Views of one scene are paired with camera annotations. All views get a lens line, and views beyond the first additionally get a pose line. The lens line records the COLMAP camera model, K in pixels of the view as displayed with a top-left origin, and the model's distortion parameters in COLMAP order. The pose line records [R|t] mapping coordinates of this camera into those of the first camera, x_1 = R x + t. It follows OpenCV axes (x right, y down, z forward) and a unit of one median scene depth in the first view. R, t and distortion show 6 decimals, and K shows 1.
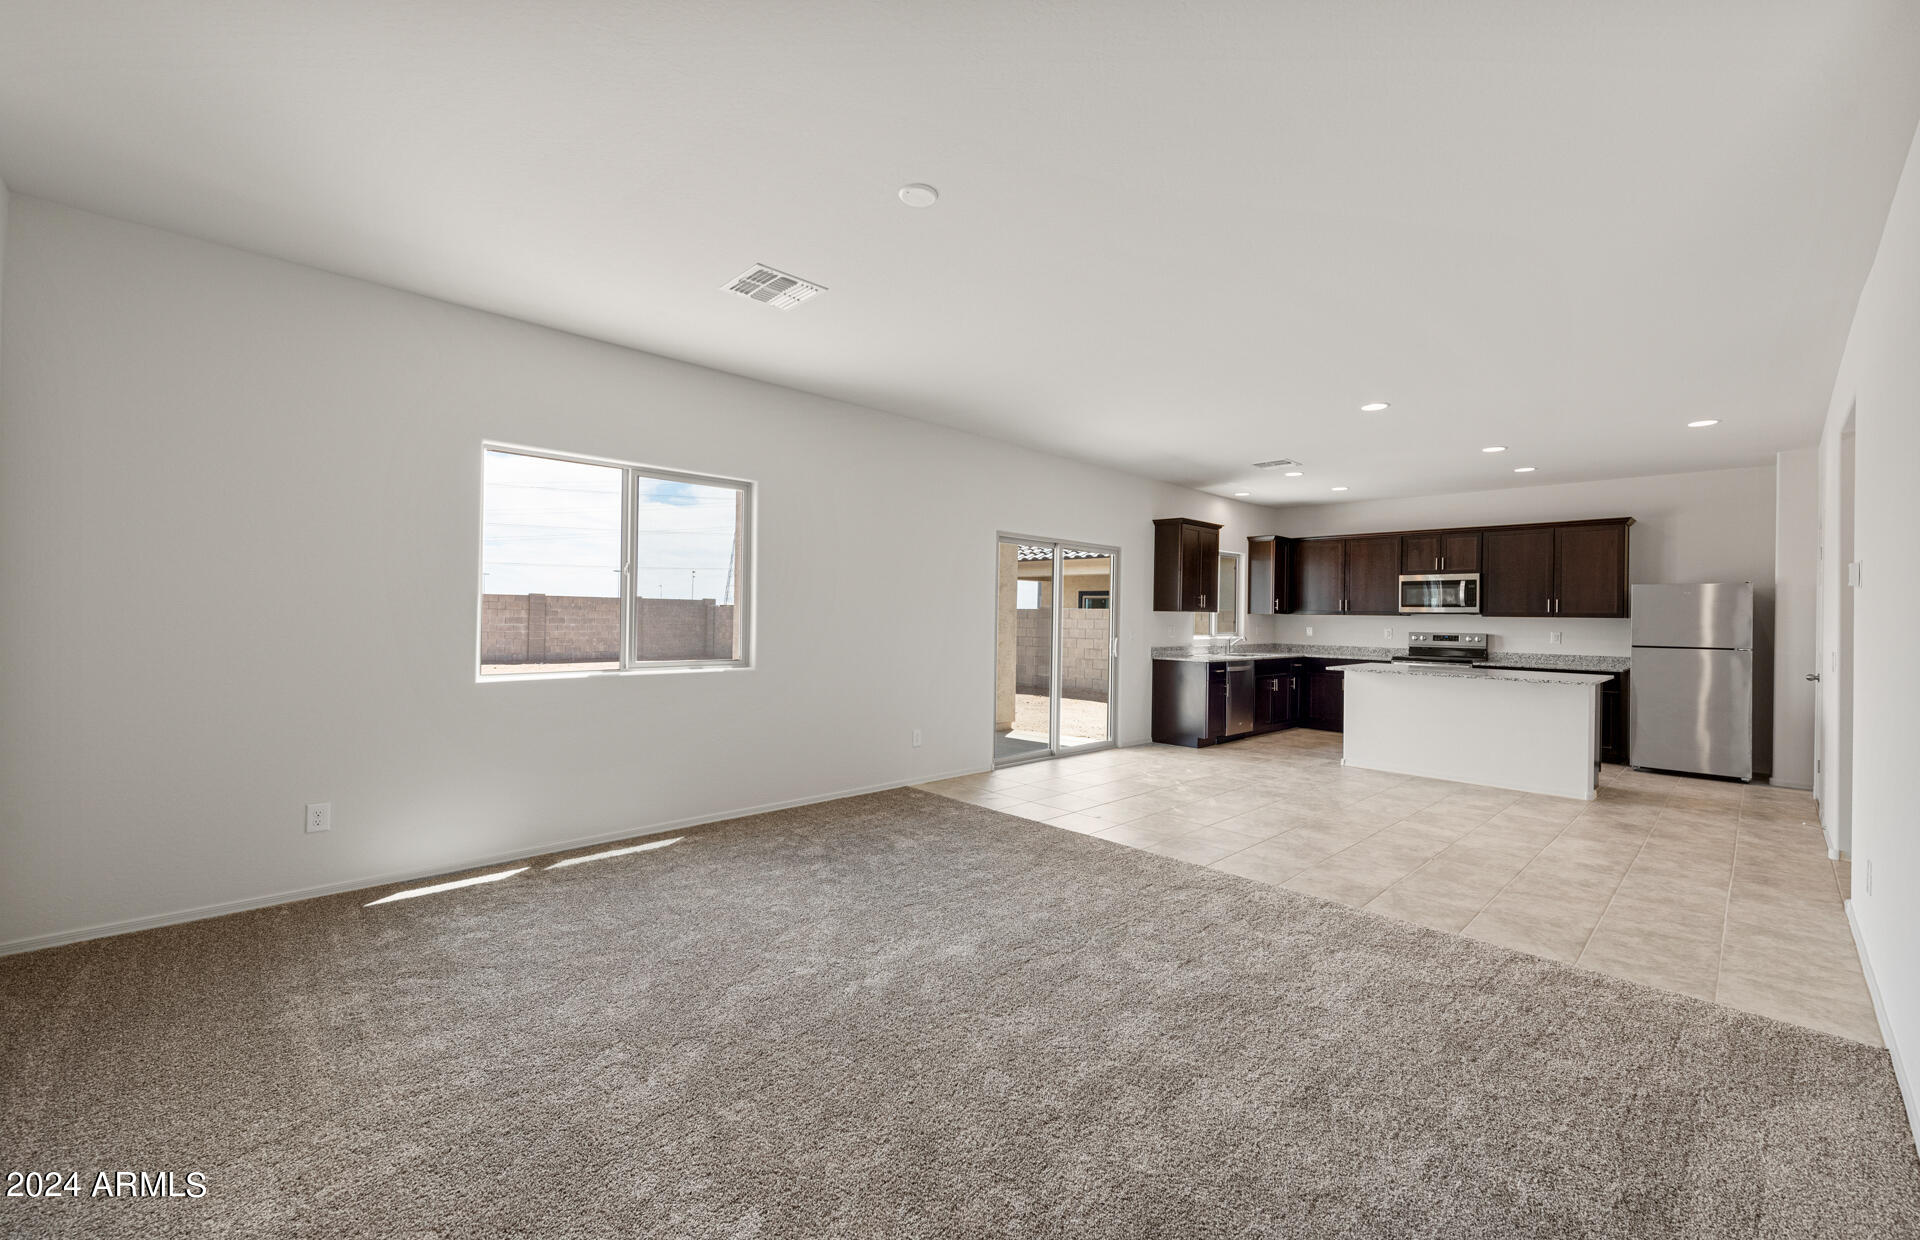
lens RADIAL K [[769.5, 0, 968.9], [0, 769.5, 608.5], [0, 0, 1]] dist [0.006543, 0.000041]
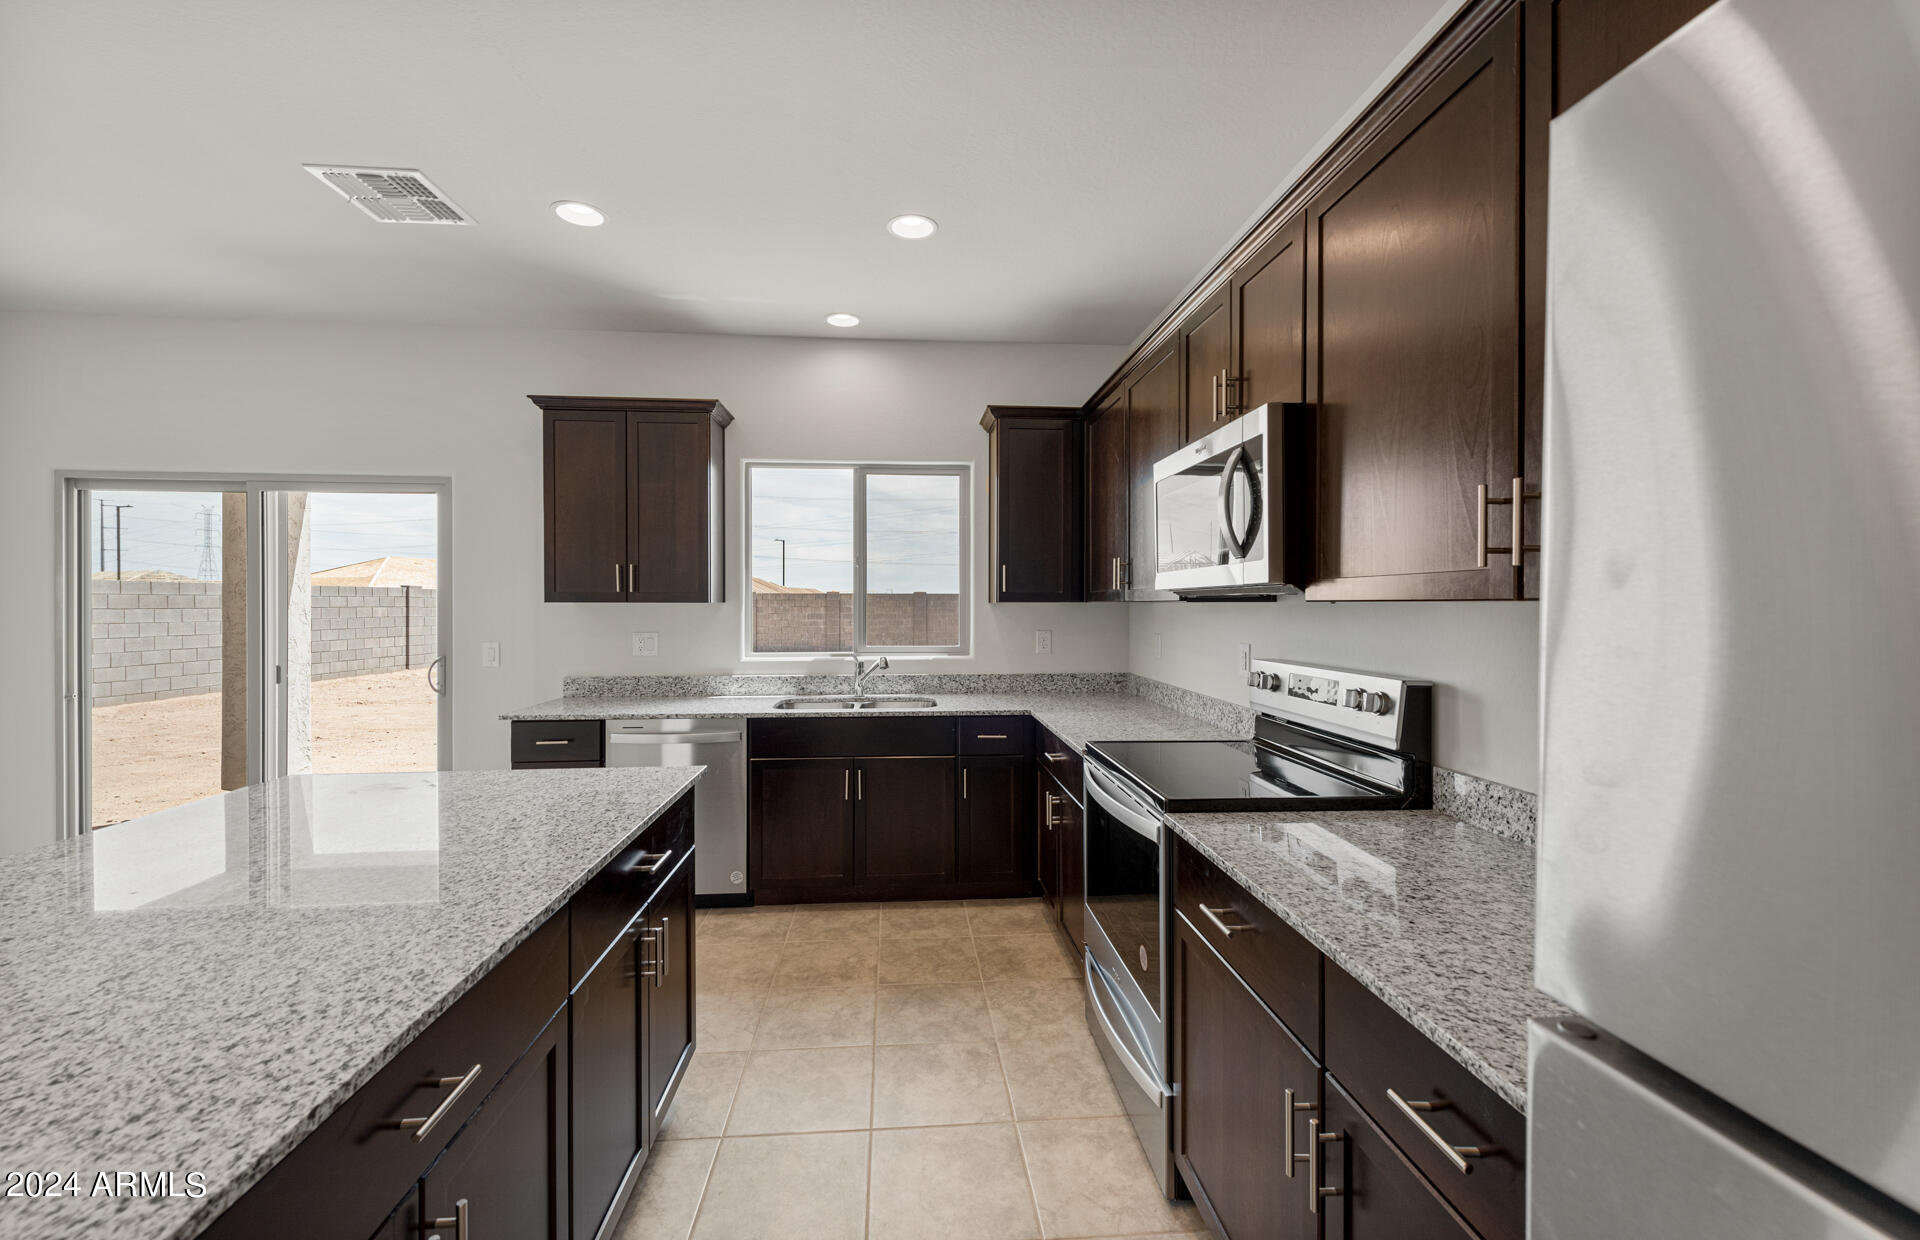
lens RADIAL K [[769.5, 0, 968.9], [0, 769.5, 608.5], [0, 0, 1]] dist [0.006543, 0.000041]
pose [[0.770542, -0.011706, -0.637282, 0.722839], [0.018178, 0.999828, 0.003613, 0.009888], [0.637130, -0.014368, 0.770622, 0.767671]]
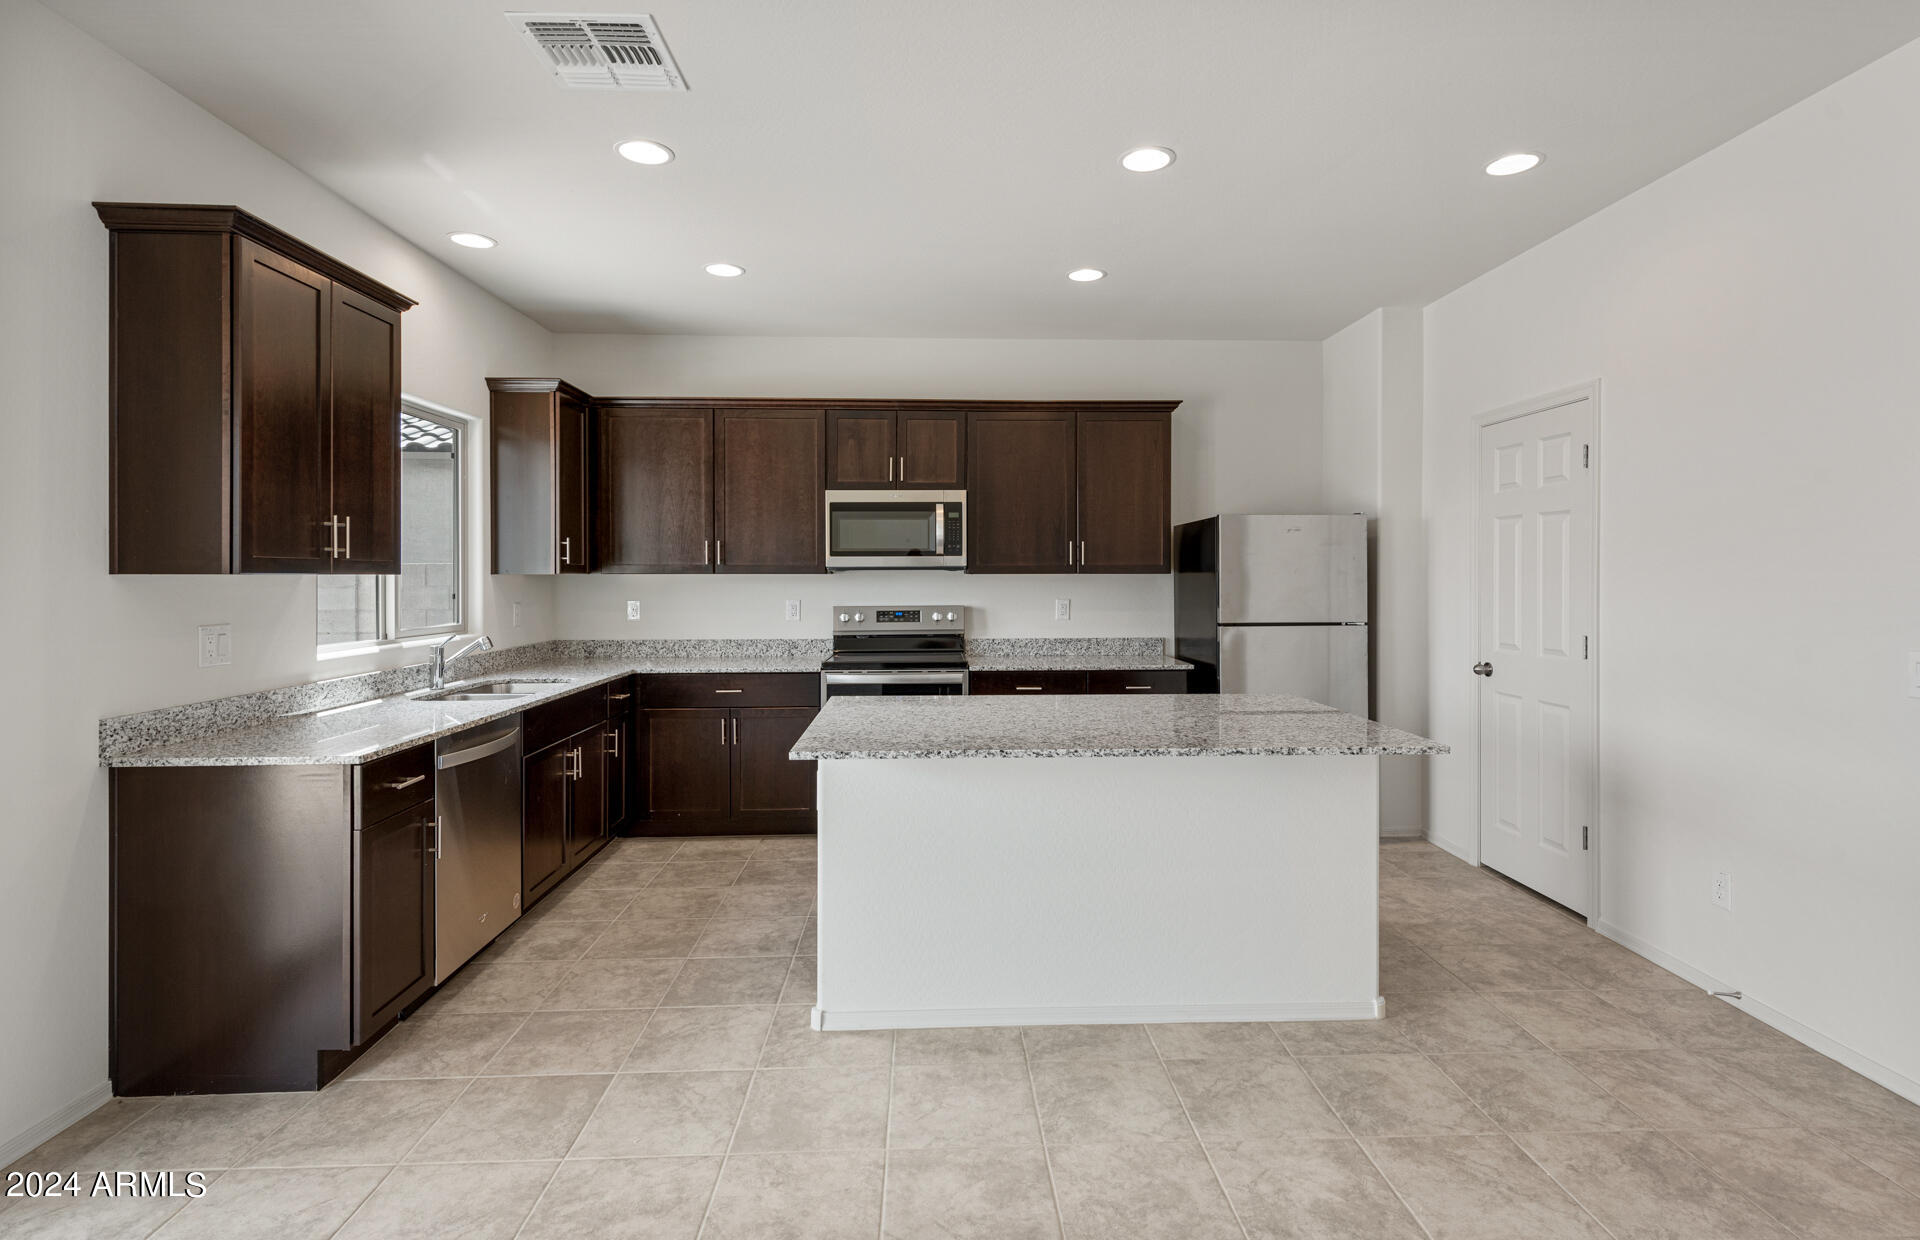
lens RADIAL K [[928.7, 0, 965.6], [0, 928.7, 574.3], [0, 0, 1]] dist [0.003693, -0.000039]
pose [[0.665242, -0.016775, 0.746439, 0.194426], [0.004803, 0.999823, 0.018189, -0.000535], [-0.746612, -0.008515, 0.665205, 0.578776]]
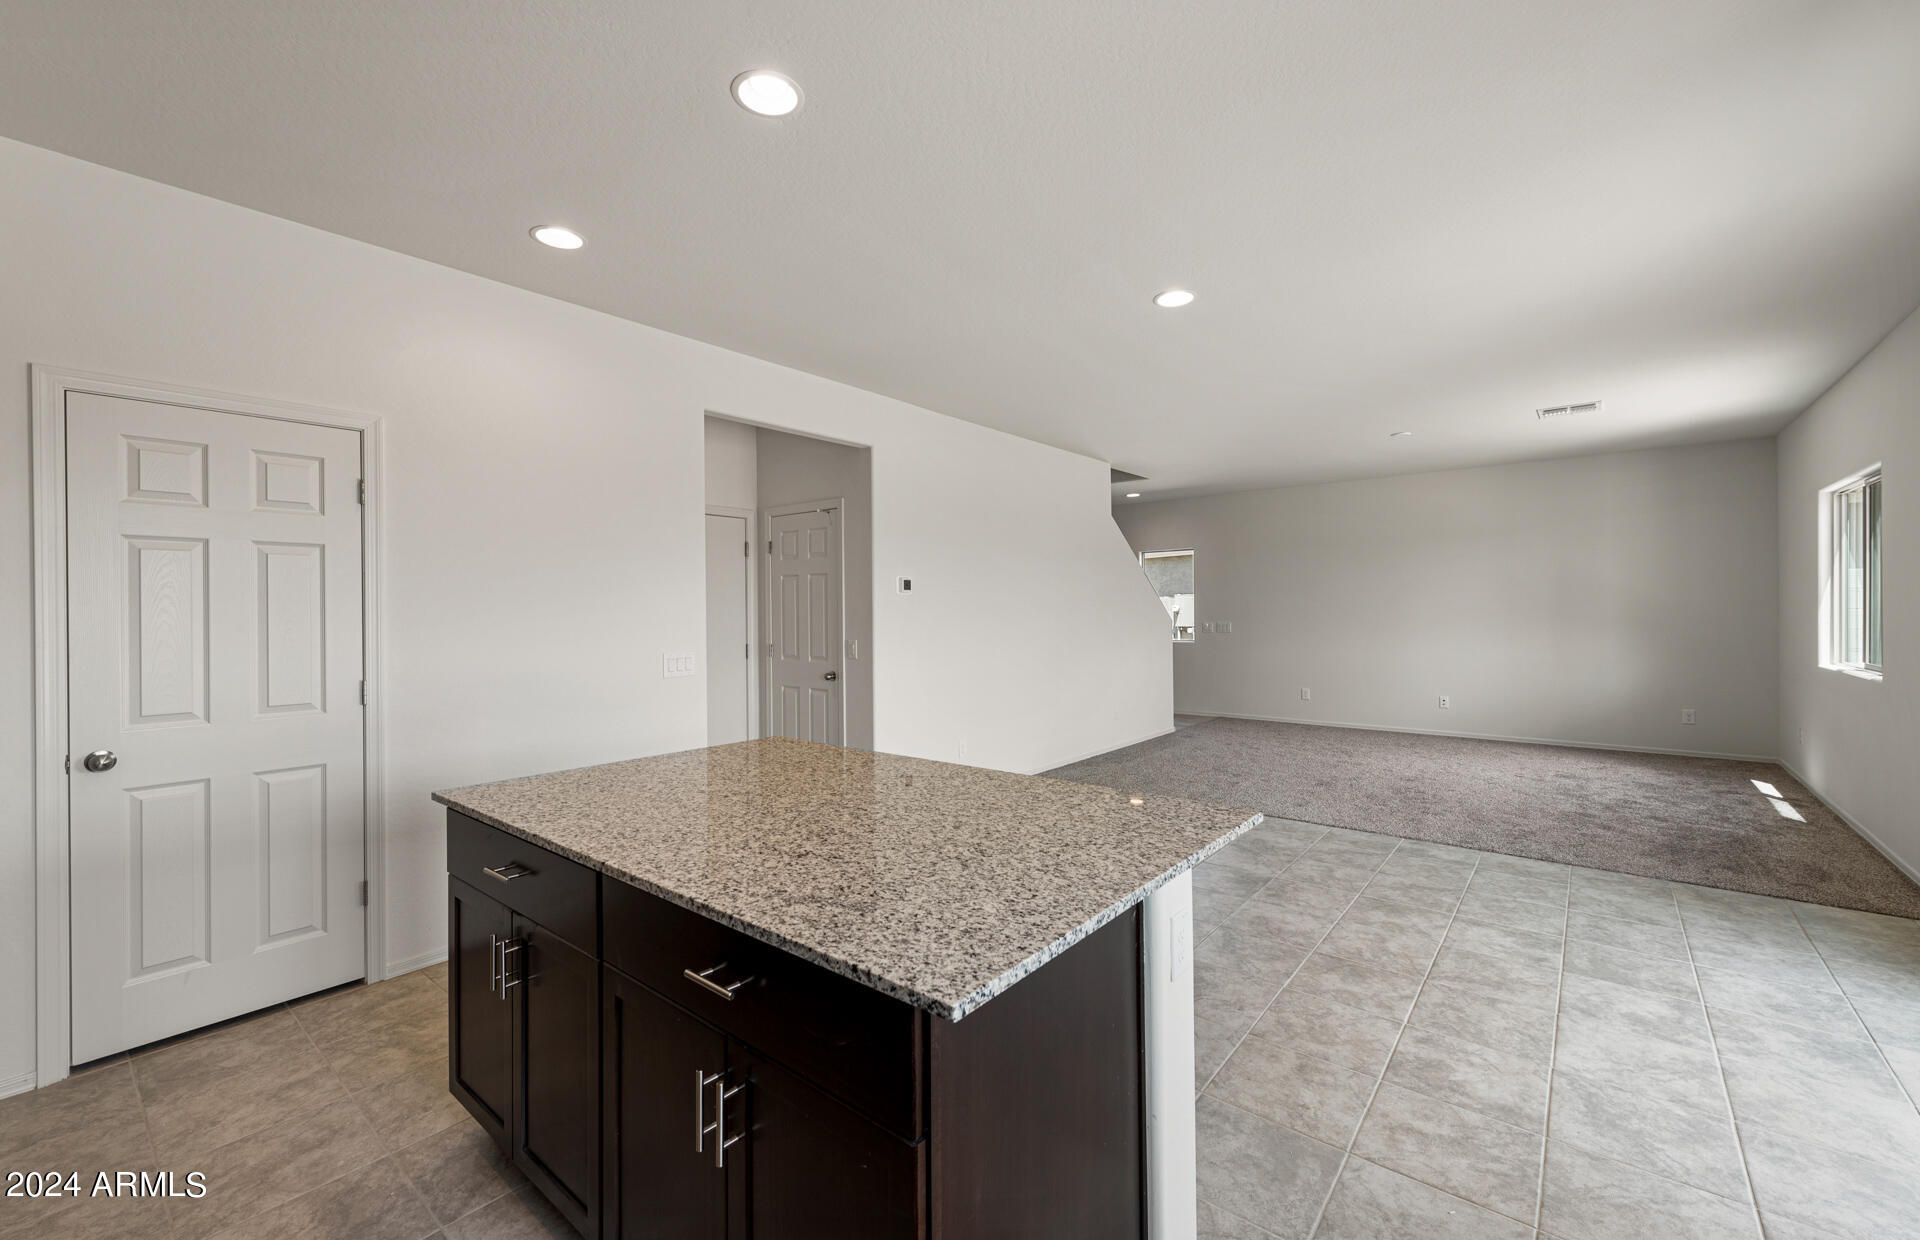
lens RADIAL K [[769.5, 0, 968.9], [0, 769.5, 608.5], [0, 0, 1]] dist [0.006543, 0.000041]
pose [[-0.992778, -0.005592, -0.119839, 0.489163], [-0.004010, 0.999902, -0.013442, 0.009667], [0.119902, -0.012864, -0.992702, 1.028166]]
